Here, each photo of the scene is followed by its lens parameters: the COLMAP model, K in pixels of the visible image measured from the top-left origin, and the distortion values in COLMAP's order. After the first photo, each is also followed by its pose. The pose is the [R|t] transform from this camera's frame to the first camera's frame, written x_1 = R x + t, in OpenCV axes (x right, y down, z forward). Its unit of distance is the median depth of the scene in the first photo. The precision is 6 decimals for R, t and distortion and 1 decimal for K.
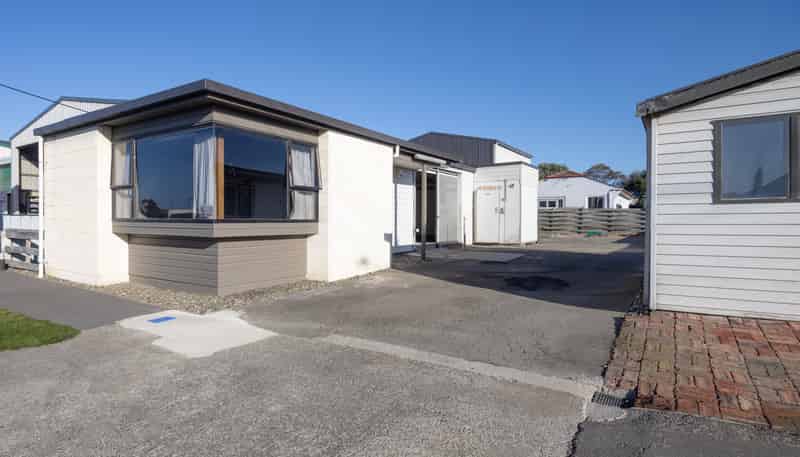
lens RADIAL K [[427.3, 0, 400.1], [0, 427.3, 227.6], [0, 0, 1]] dist [-0.000844, 0.000010]
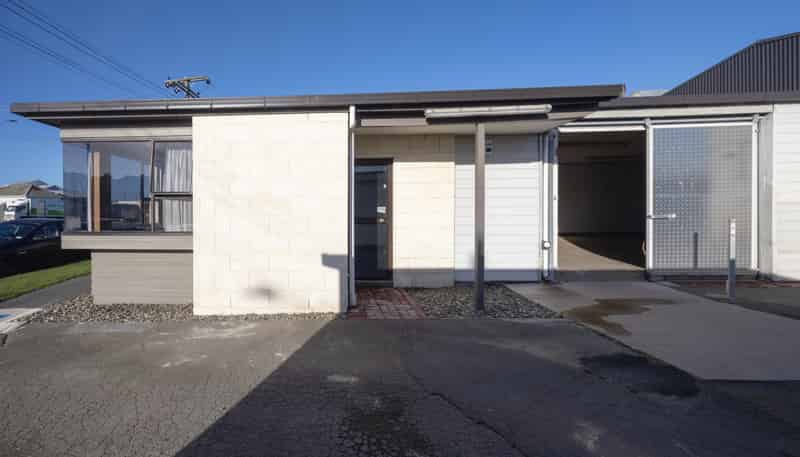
lens RADIAL K [[336.8, 0, 398.0], [0, 336.8, 204.9], [0, 0, 1]] dist [0.003515, 0.000169]
pose [[0.478620, -0.004174, -0.878012, 0.438663], [-0.000746, 0.999986, -0.005160, -0.054730], [0.878022, 0.003125, 0.478610, 0.849964]]
